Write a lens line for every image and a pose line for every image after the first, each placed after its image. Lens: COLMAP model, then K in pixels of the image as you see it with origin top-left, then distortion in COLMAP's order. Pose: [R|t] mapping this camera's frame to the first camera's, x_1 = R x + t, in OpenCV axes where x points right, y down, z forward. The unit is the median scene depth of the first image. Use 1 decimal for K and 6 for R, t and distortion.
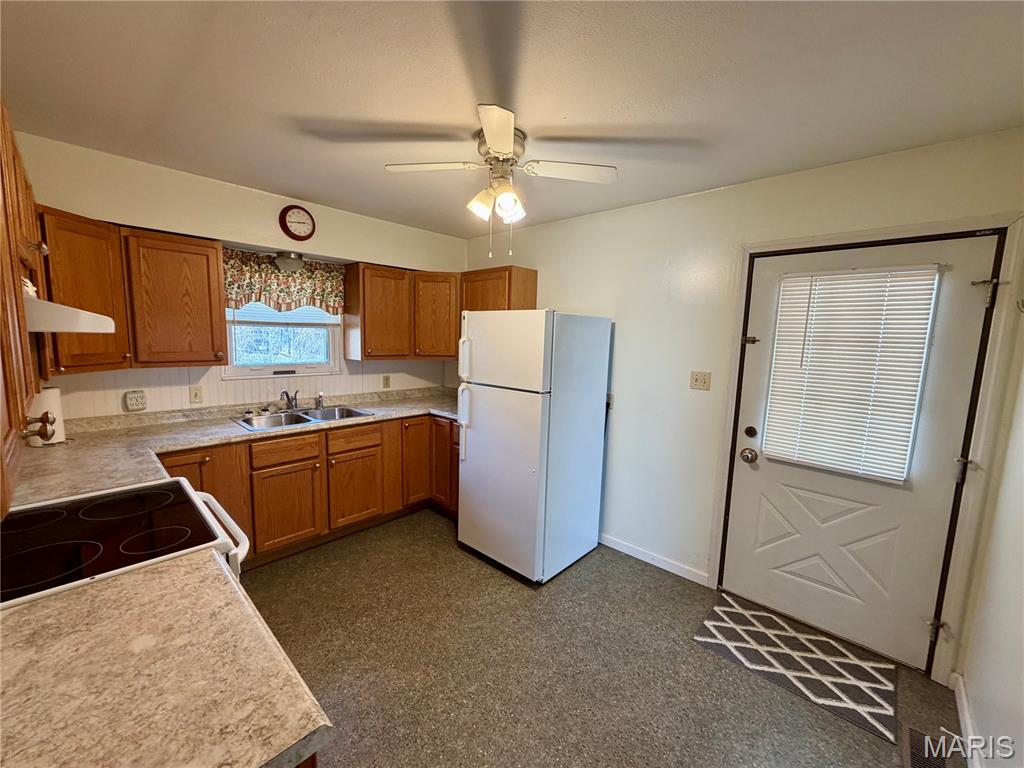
lens RADIAL K [[407.5, 0, 509.3], [0, 407.5, 384.1], [0, 0, 1]] dist [-0.000003, 0.000730]
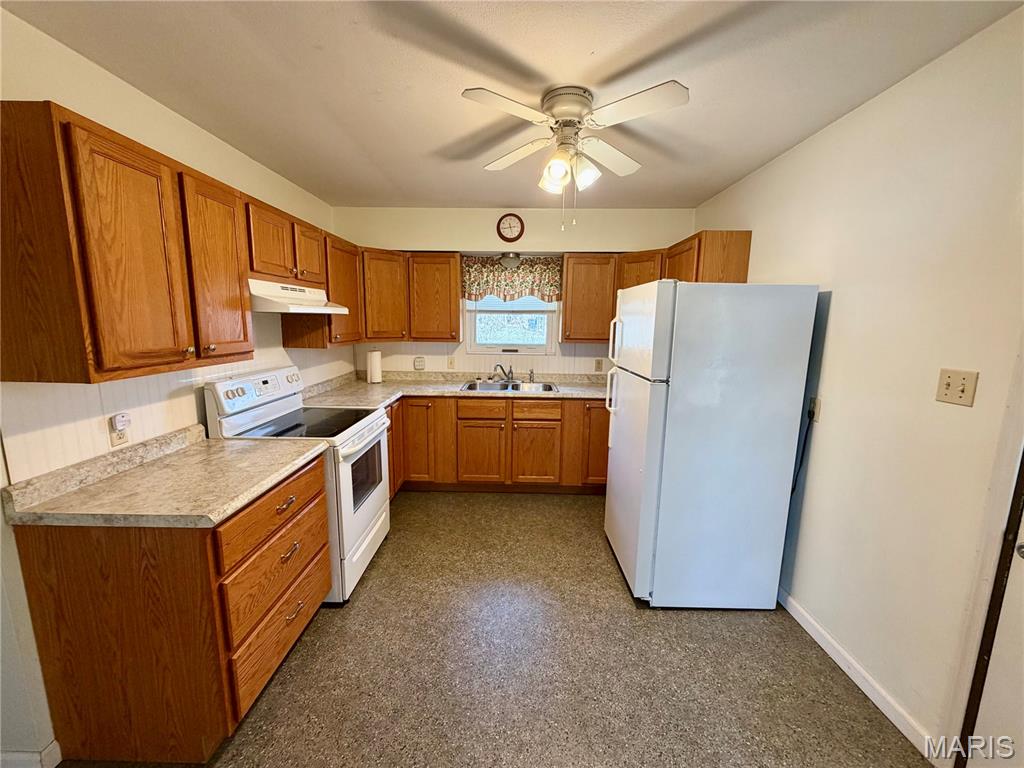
lens RADIAL K [[407.5, 0, 507.2], [0, 407.5, 384.8], [0, 0, 1]] dist [-0.000003, 0.000730]
pose [[0.668036, 0.097621, -0.737698, 0.412949], [-0.083667, 0.994925, 0.055894, 0.006536], [0.739411, 0.024382, 0.672813, 0.175361]]
